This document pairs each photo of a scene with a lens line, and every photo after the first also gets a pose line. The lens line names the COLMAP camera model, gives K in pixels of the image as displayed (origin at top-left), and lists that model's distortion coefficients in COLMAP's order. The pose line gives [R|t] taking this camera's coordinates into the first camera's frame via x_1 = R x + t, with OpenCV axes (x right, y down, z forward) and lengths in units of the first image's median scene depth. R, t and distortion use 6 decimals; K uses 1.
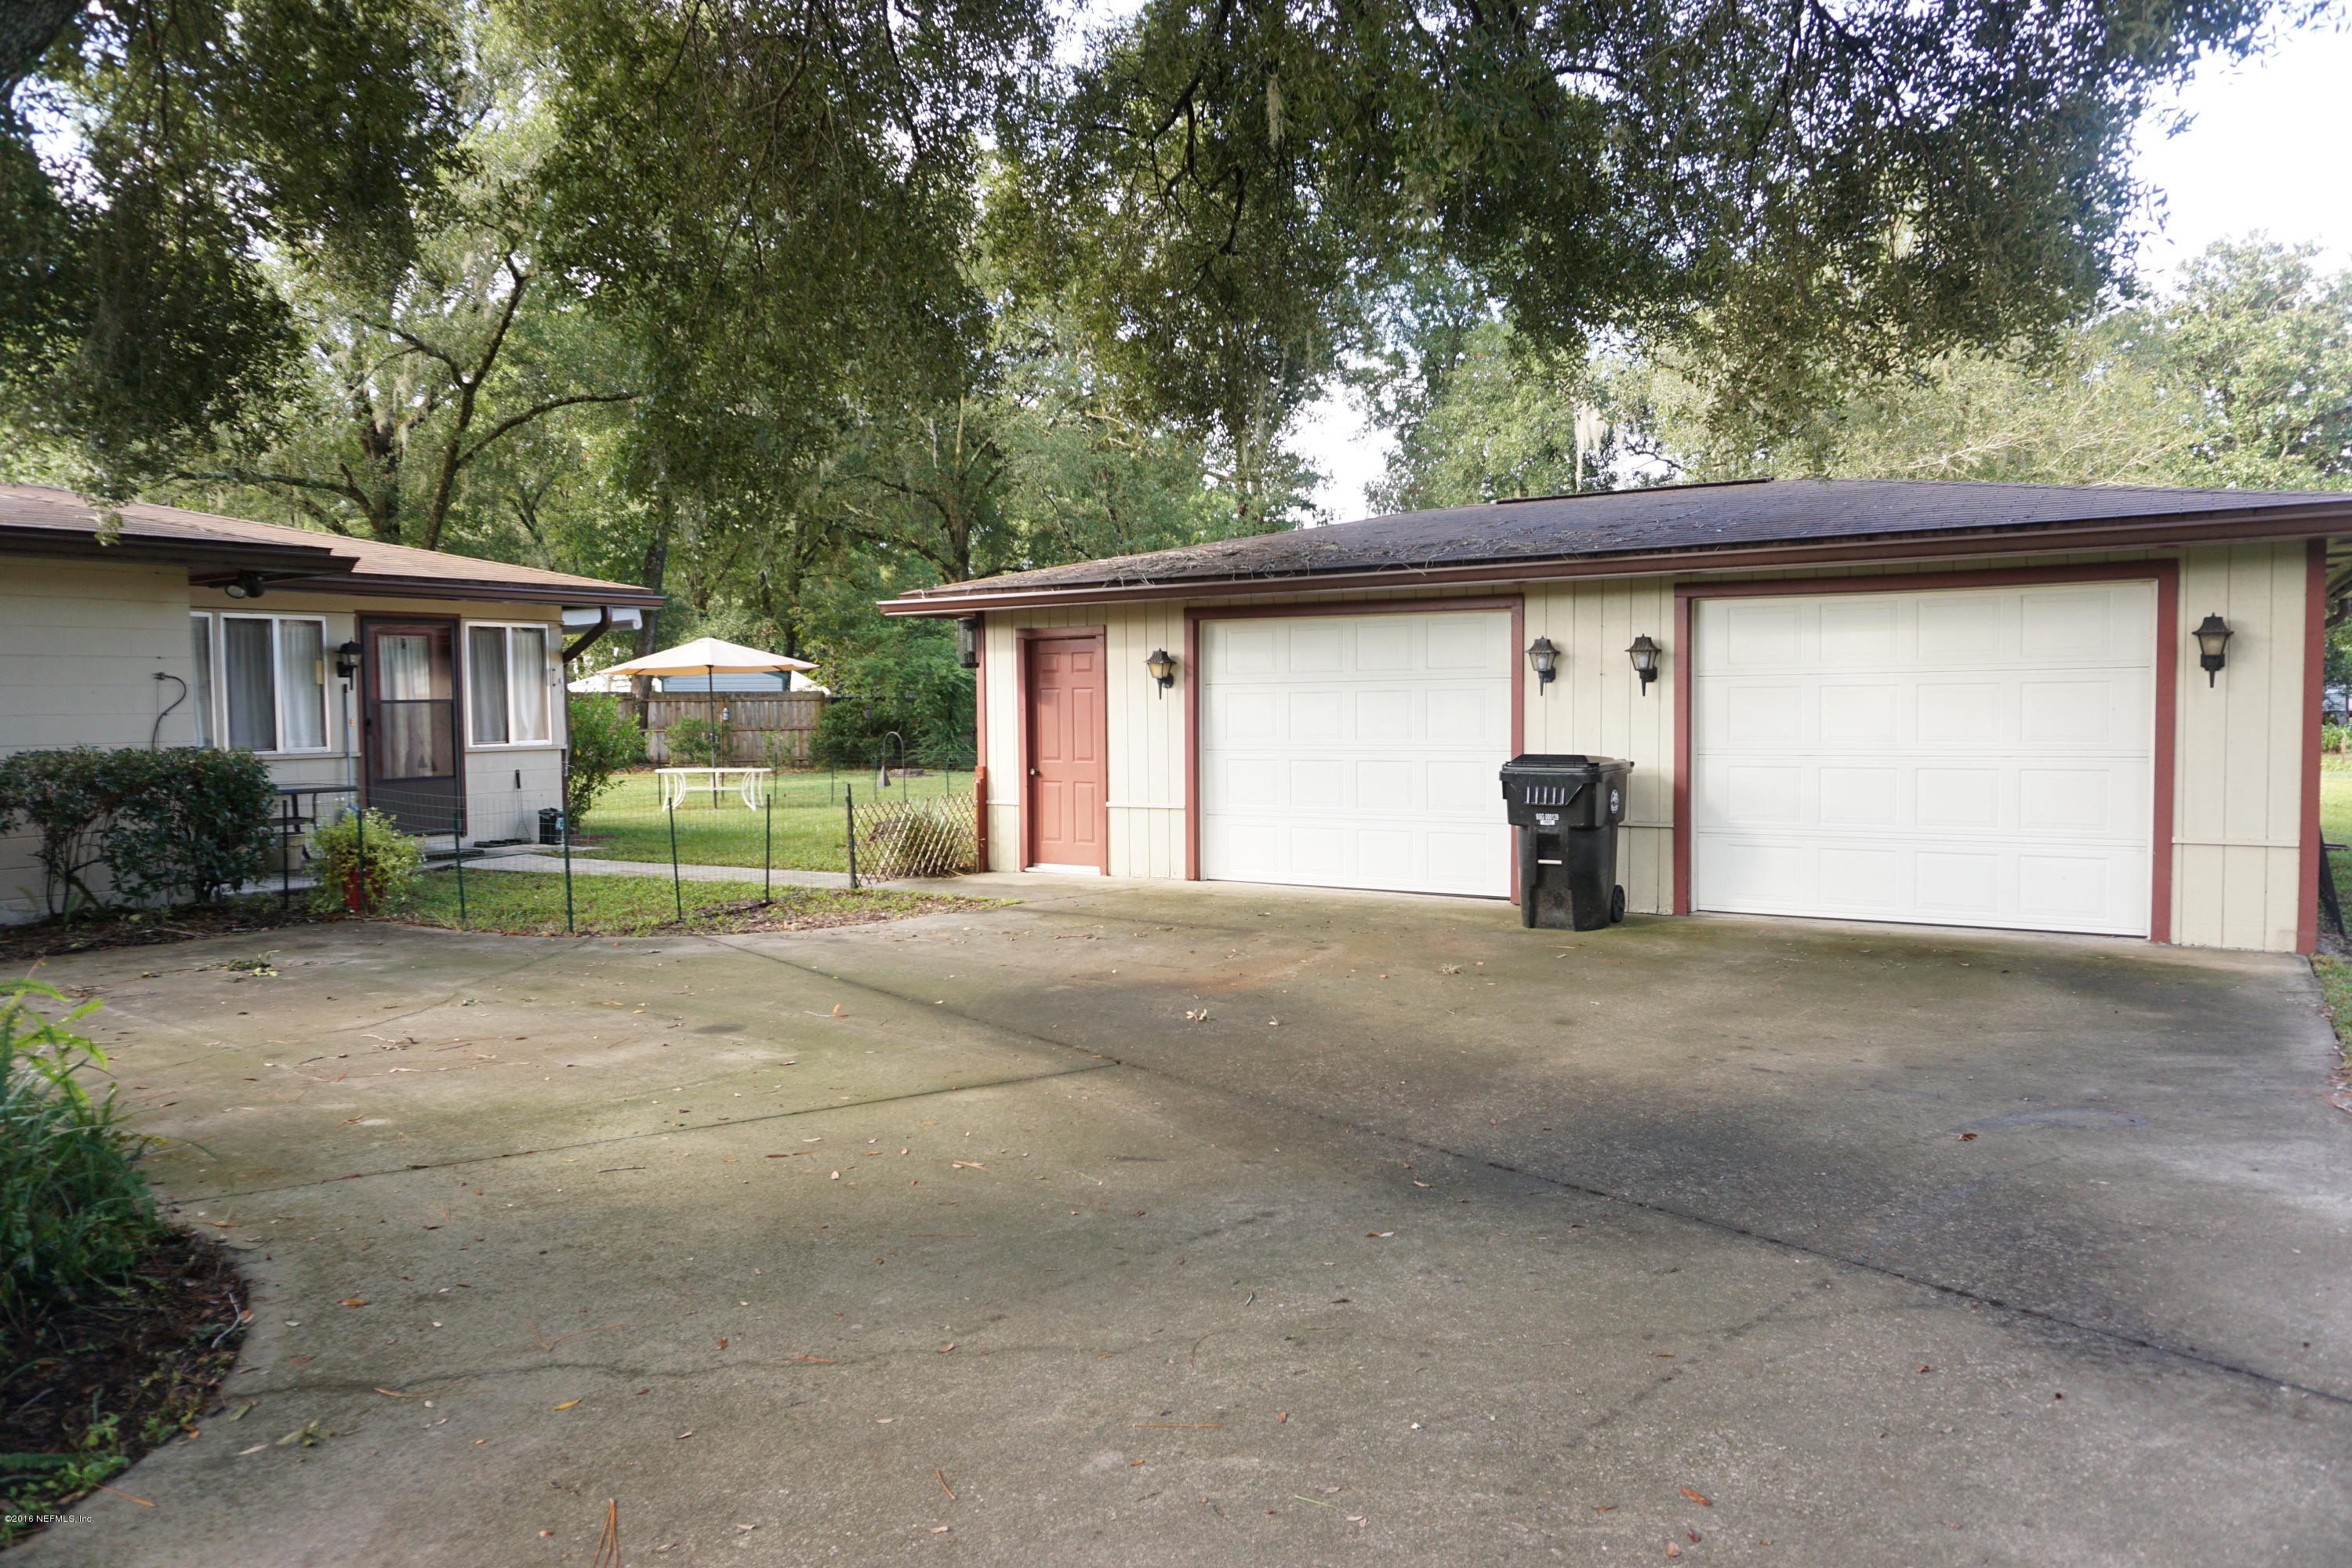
lens RADIAL K [[1567.1, 0, 1172.8], [0, 1567.1, 775.7], [0, 0, 1]] dist [-0.051291, 0.035059]
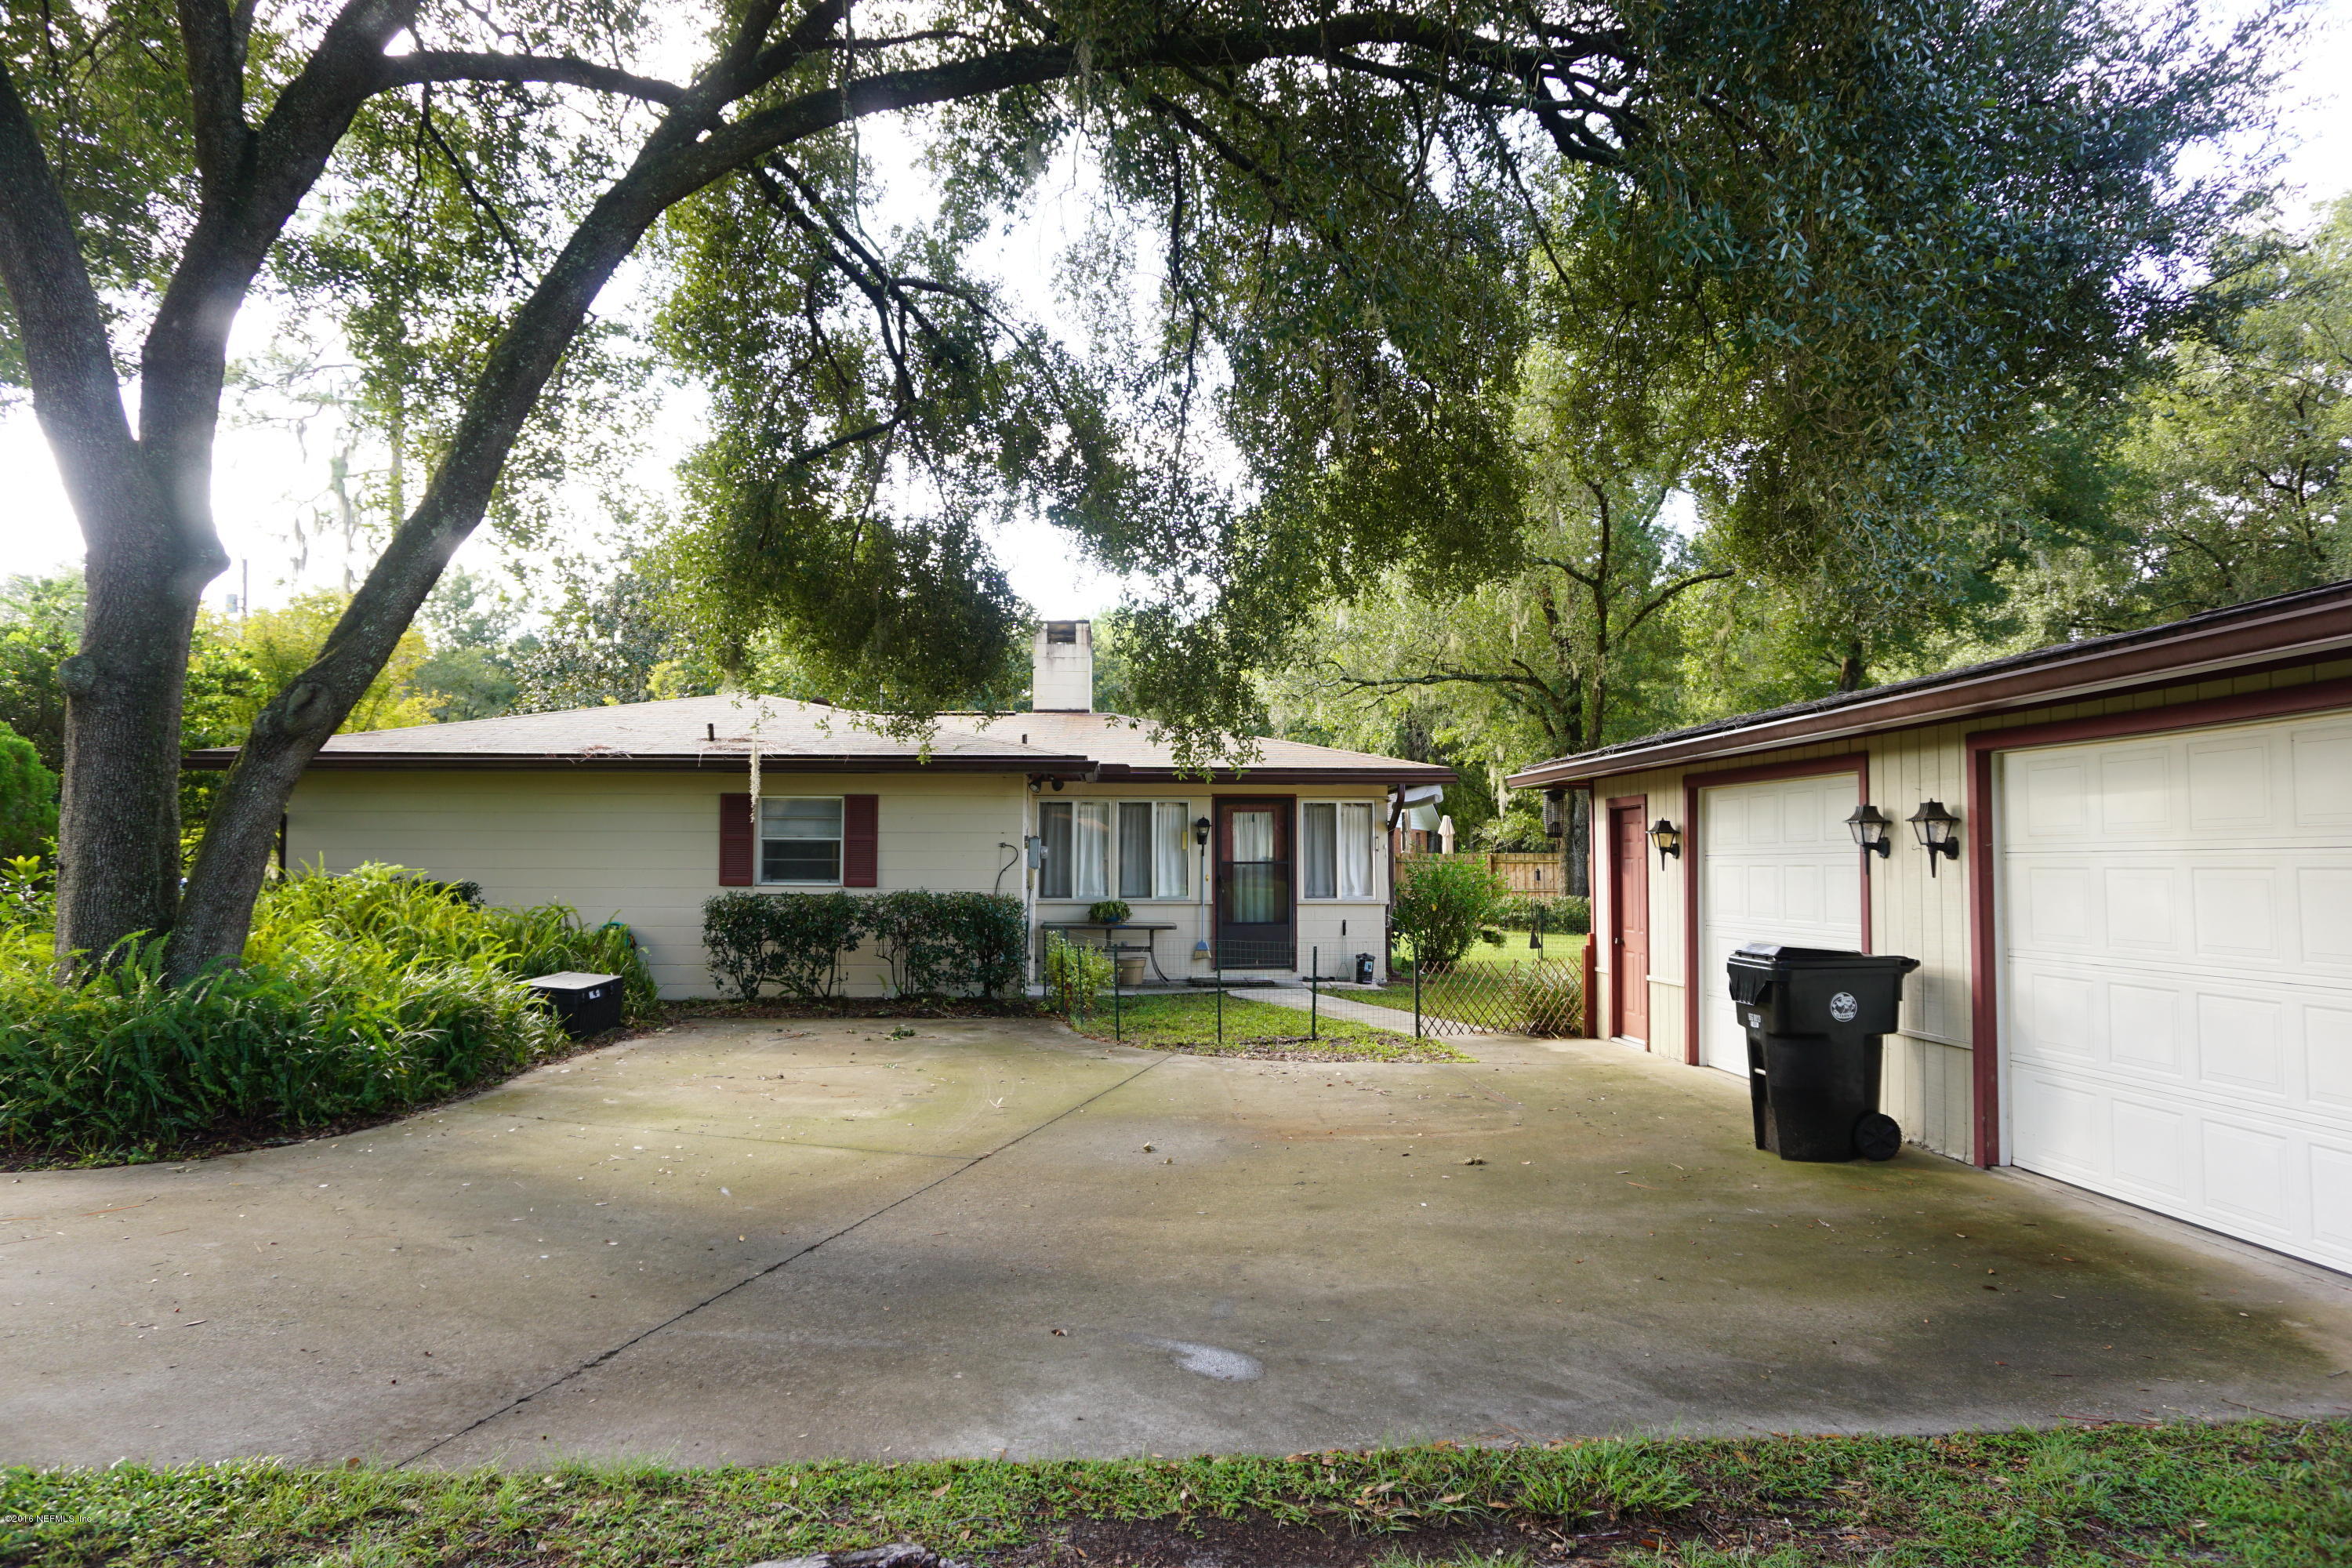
lens RADIAL K [[1567.1, 0, 1173.1], [0, 1567.1, 784.9], [0, 0, 1]] dist [-0.051291, 0.035059]
pose [[0.593175, -0.027831, -0.804592, 0.555997], [-0.047518, 0.996450, -0.069499, -0.019755], [0.803670, 0.079458, 0.589746, 0.180210]]
